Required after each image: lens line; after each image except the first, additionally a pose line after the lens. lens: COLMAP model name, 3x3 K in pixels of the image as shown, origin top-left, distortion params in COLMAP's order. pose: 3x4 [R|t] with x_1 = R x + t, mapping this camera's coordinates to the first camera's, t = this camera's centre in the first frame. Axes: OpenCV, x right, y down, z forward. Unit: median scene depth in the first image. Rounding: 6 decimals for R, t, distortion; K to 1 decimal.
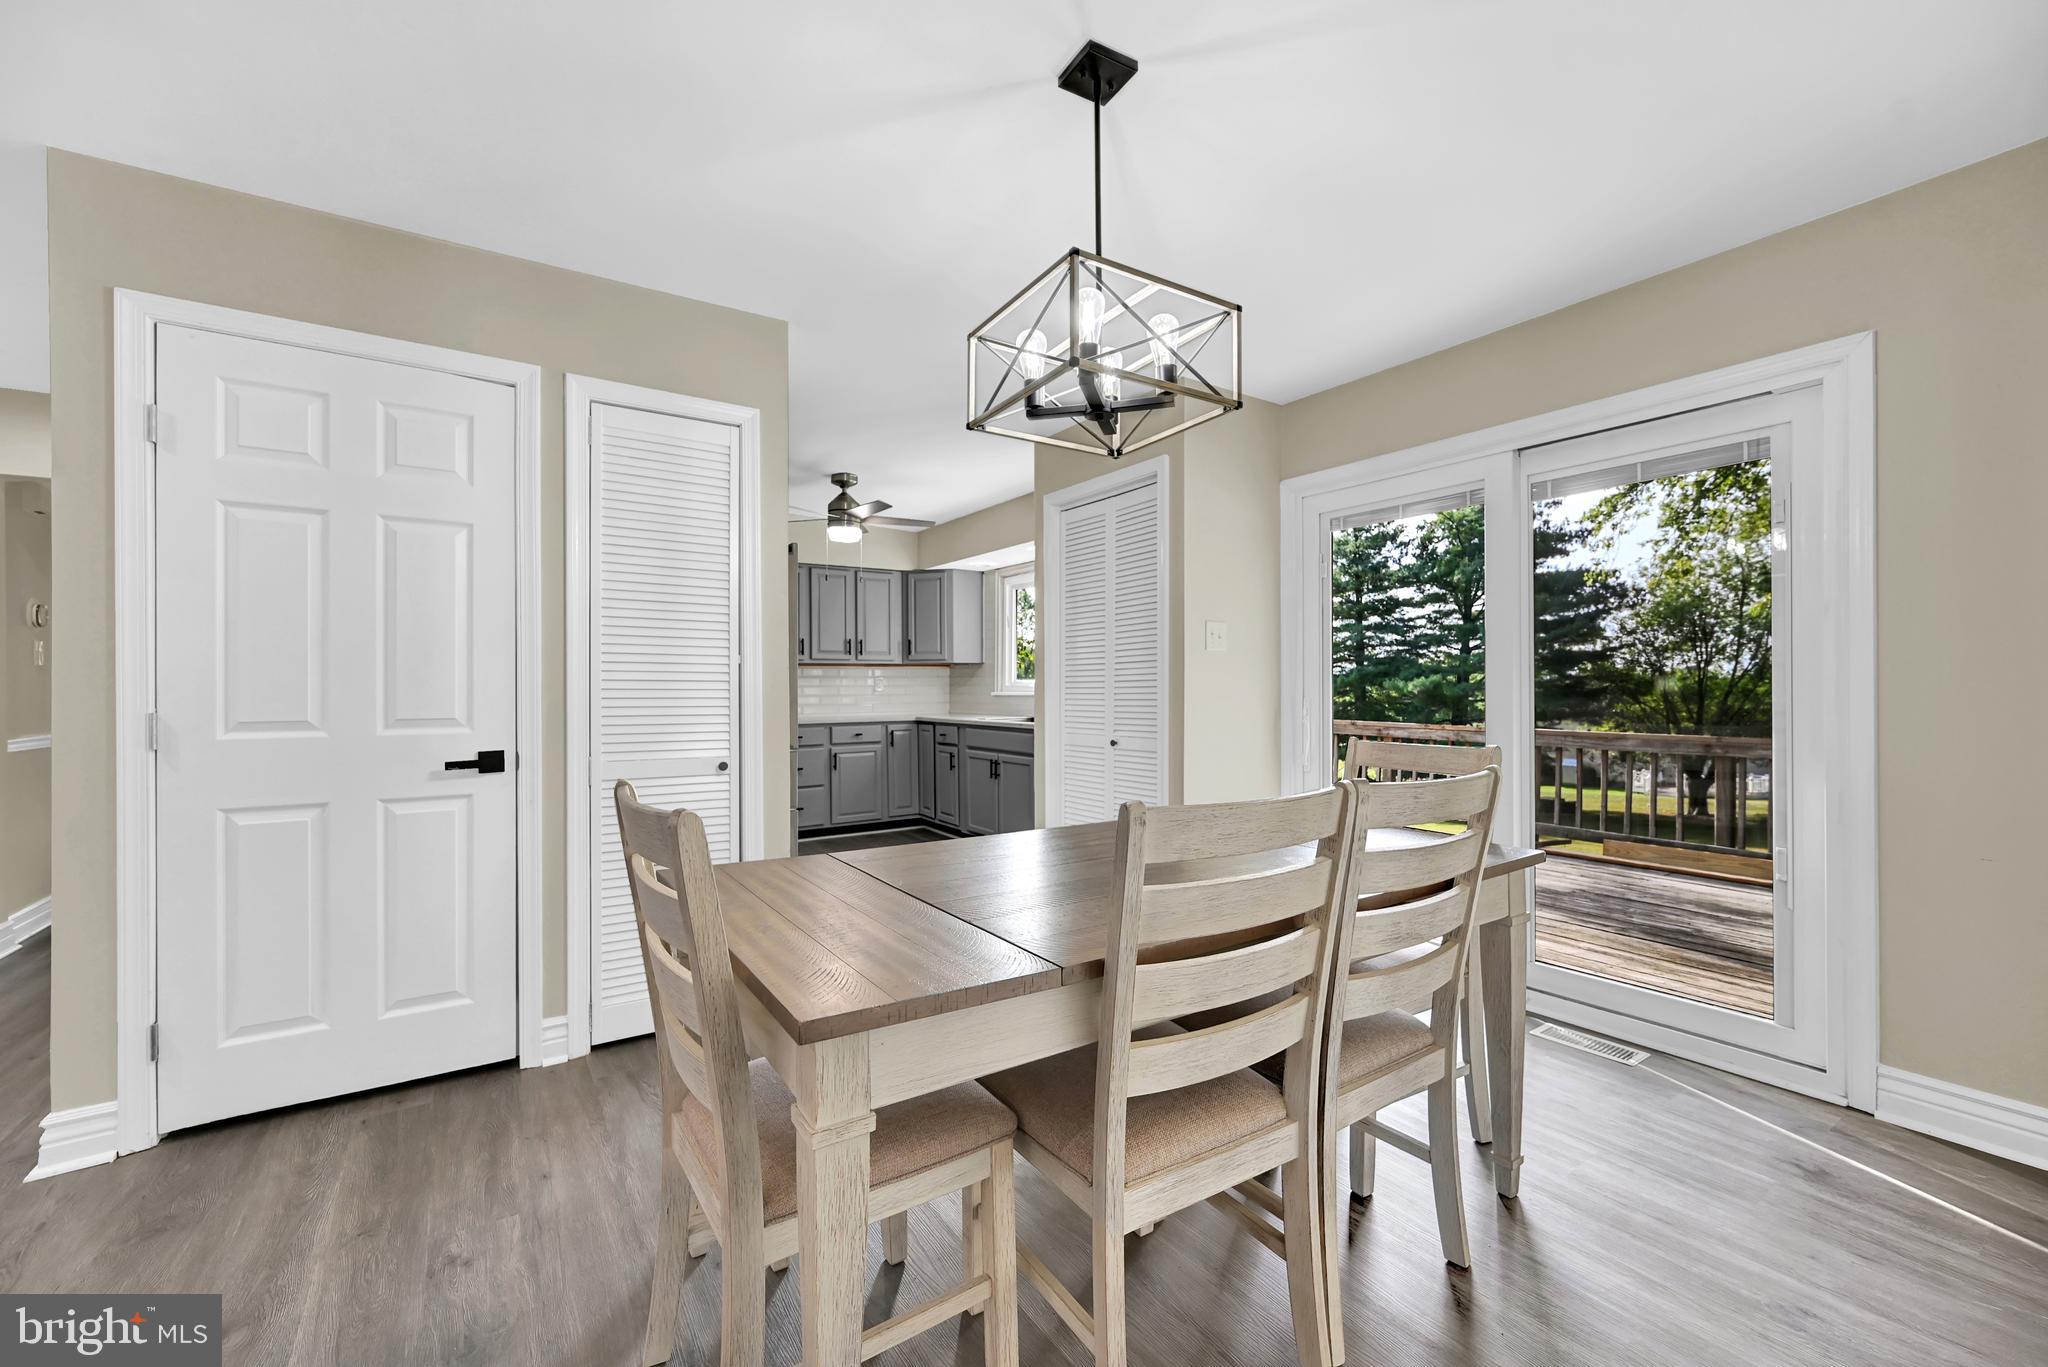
lens RADIAL K [[820.4, 0, 1022.6], [0, 820.4, 684.5], [0, 0, 1]] dist [0.000068, -0.000218]
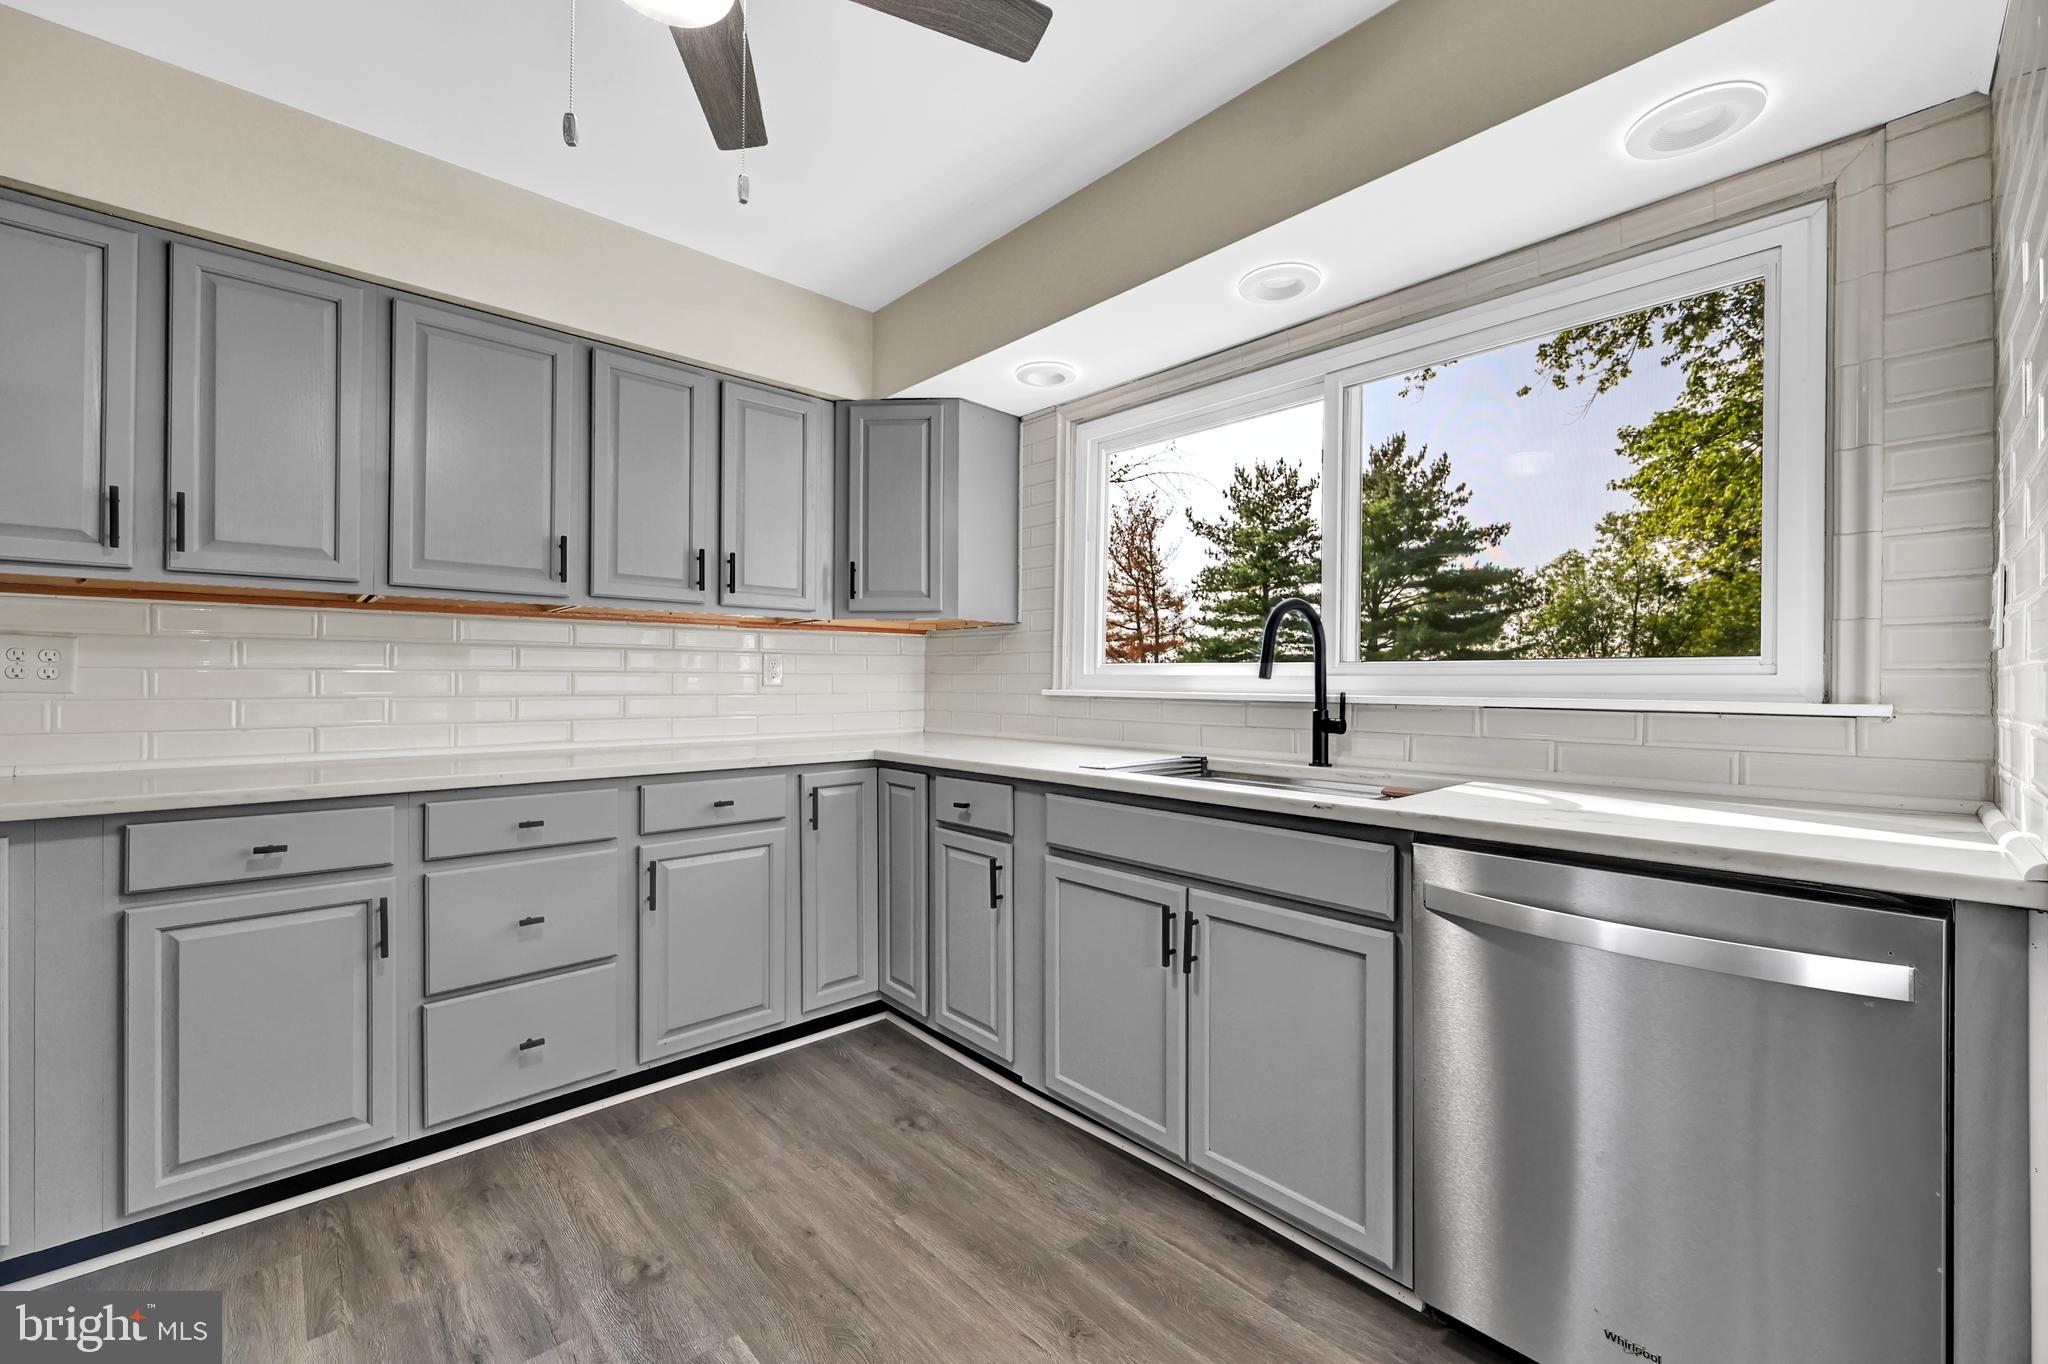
lens RADIAL K [[820.4, 0, 1022.6], [0, 820.4, 683.0], [0, 0, 1]] dist [0.000068, -0.000218]
pose [[0.988637, 0.009322, 0.150032, -0.116399], [-0.009865, 0.999947, 0.002876, 0.005135], [-0.149997, -0.004323, 0.988677, 0.584515]]
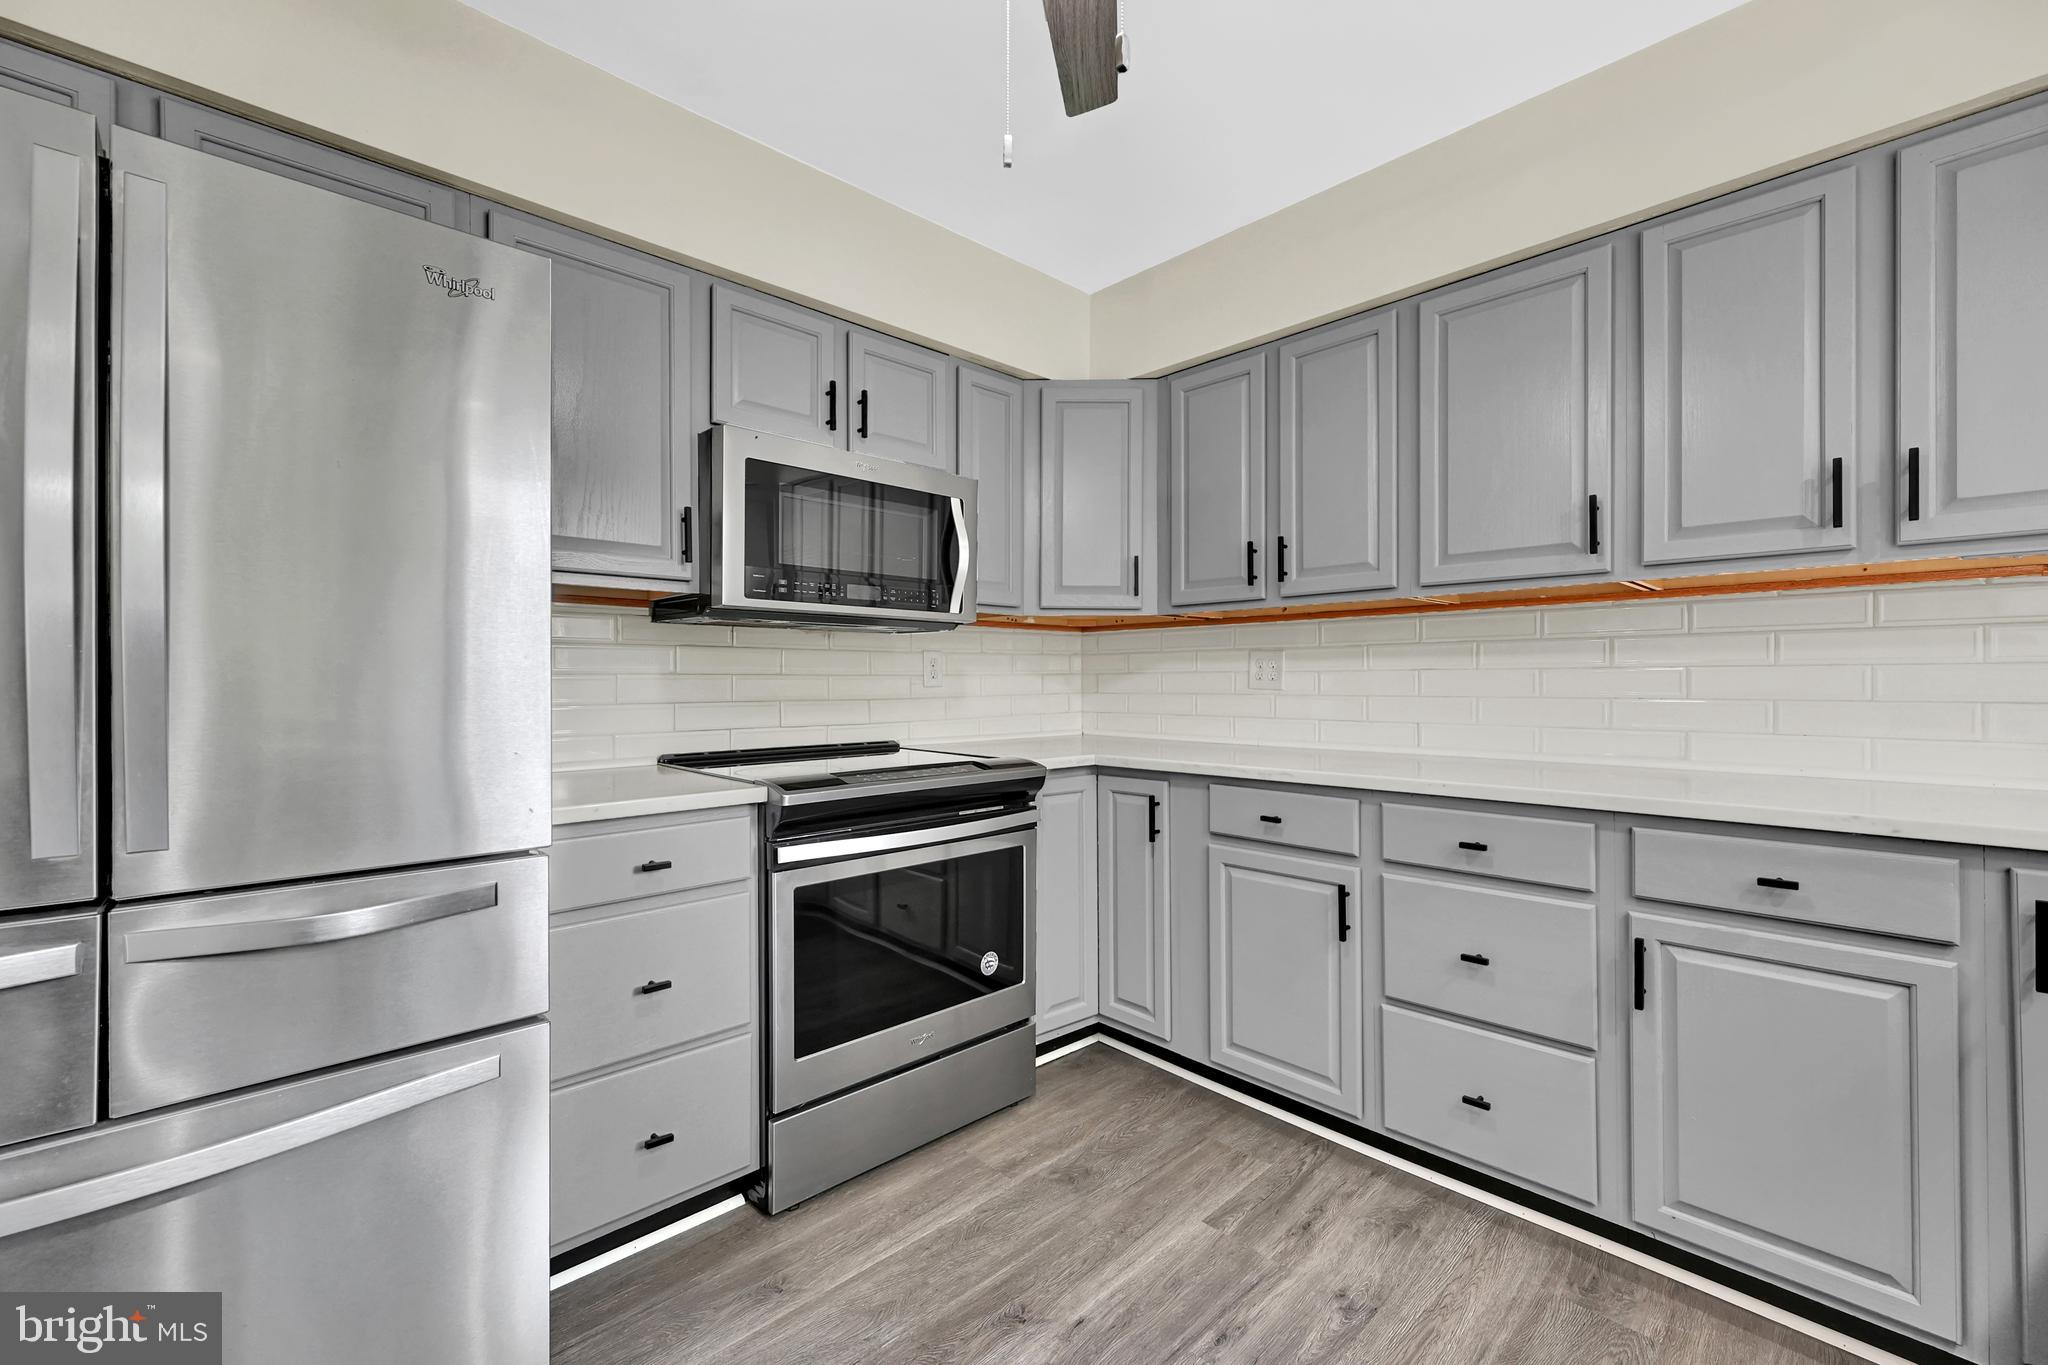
lens RADIAL K [[837.4, 0, 1028.7], [0, 837.4, 682.8], [0, 0, 1]] dist [-0.002255, -0.000236]
pose [[0.178612, 0.008274, -0.983885, -0.017301], [0.004836, 0.999945, 0.009287, 0.004746], [0.983908, -0.006417, 0.178562, 0.720300]]
